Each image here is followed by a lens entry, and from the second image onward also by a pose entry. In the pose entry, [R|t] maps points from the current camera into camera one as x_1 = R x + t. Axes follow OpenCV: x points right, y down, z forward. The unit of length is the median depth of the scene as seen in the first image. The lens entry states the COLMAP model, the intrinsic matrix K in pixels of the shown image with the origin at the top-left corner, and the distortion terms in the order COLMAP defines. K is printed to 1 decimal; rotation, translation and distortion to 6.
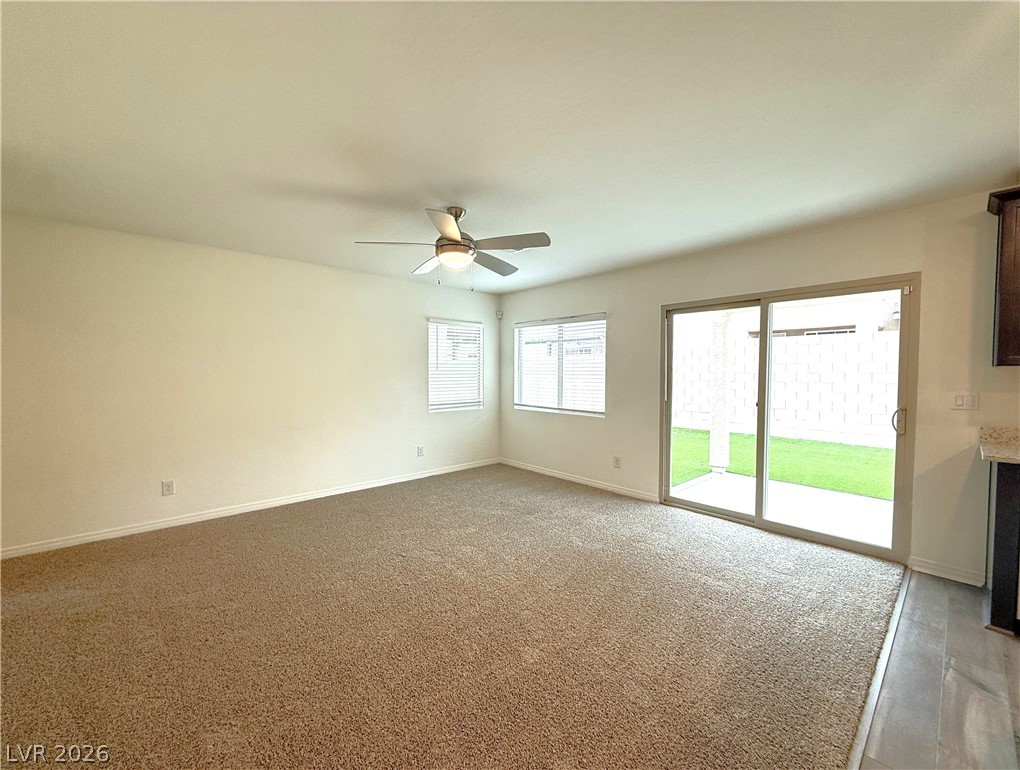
lens RADIAL K [[409.1, 0, 505.8], [0, 409.1, 387.5], [0, 0, 1]] dist [0.000771, 0.000197]
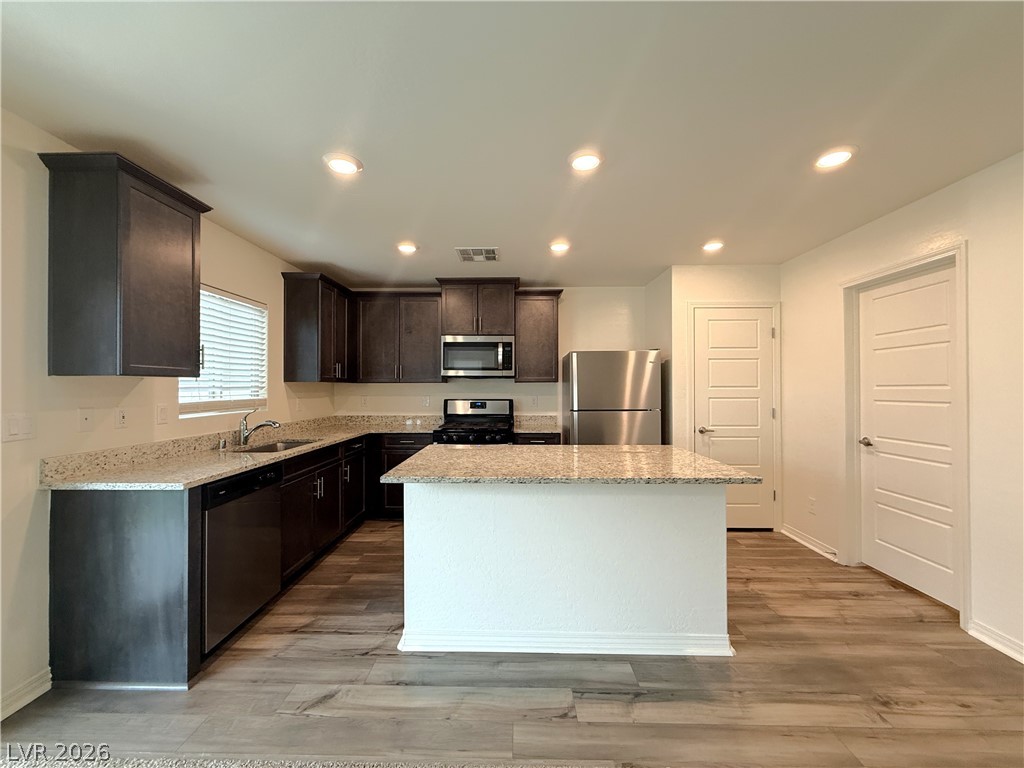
lens RADIAL K [[407.7, 0, 506.5], [0, 407.7, 385.6], [0, 0, 1]] dist [0.001406, -0.000303]
pose [[-0.728304, 0.003625, 0.685244, 0.093761], [0.024390, 0.999490, 0.020634, -0.024899], [-0.684820, 0.031741, -0.728021, 0.844261]]
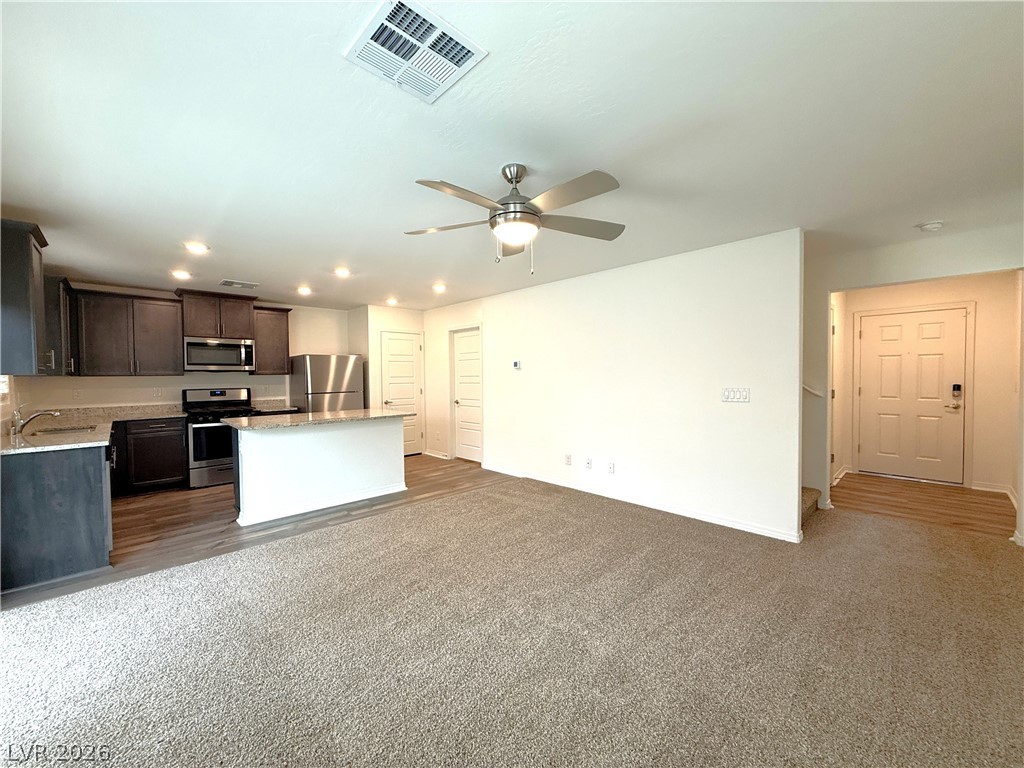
lens RADIAL K [[407.7, 0, 506.5], [0, 407.7, 385.6], [0, 0, 1]] dist [0.001406, -0.000303]
pose [[-0.999614, 0.008249, -0.026537, -0.075751], [0.006619, 0.998120, 0.060925, -0.066057], [0.026990, 0.060725, -0.997790, 1.736483]]
